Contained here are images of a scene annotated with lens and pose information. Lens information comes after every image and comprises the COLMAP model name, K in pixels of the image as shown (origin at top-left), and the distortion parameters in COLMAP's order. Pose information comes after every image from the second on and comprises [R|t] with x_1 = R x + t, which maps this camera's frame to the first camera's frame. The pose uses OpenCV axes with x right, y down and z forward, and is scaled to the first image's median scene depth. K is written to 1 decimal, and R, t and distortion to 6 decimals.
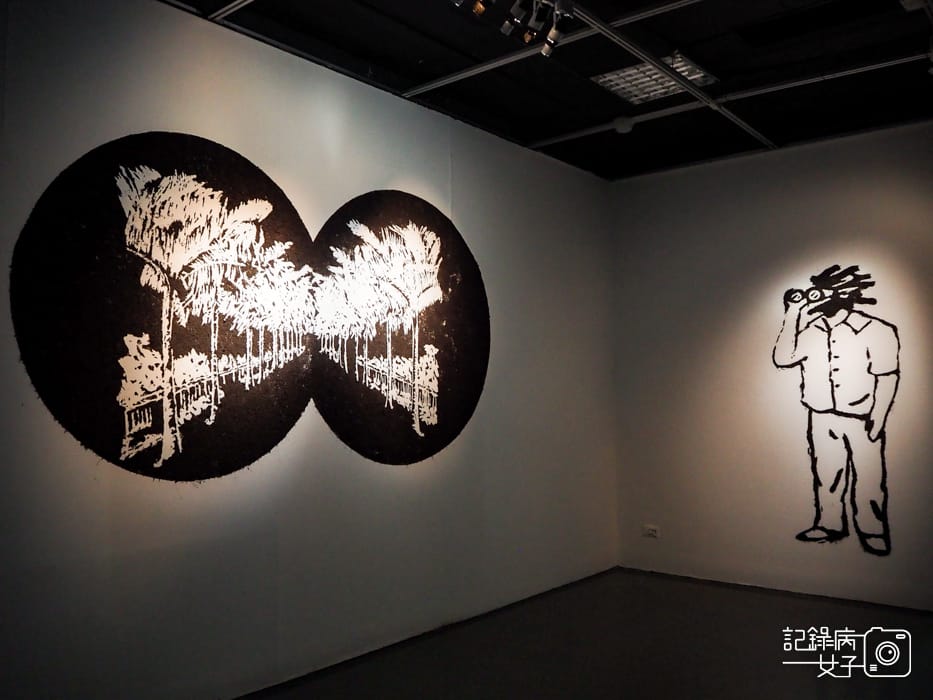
lens RADIAL K [[776.3, 0, 471.8], [0, 776.3, 348.5], [0, 0, 1]] dist [-0.049024, 0.007994]
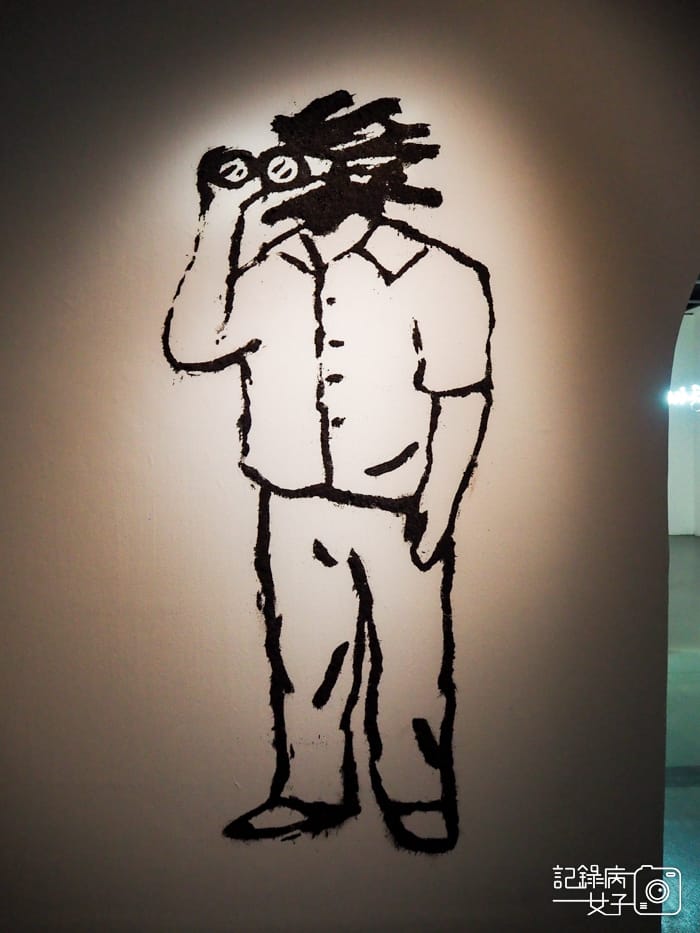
lens RADIAL K [[776.3, 0, 354.2], [0, 776.3, 468.7], [0, 0, 1]] dist [-0.049024, 0.007994]
pose [[0.763386, -0.019117, 0.645660, 0.242195], [-0.031462, 0.997275, 0.066726, 0.045876], [-0.645176, -0.071251, 0.760705, 0.712541]]
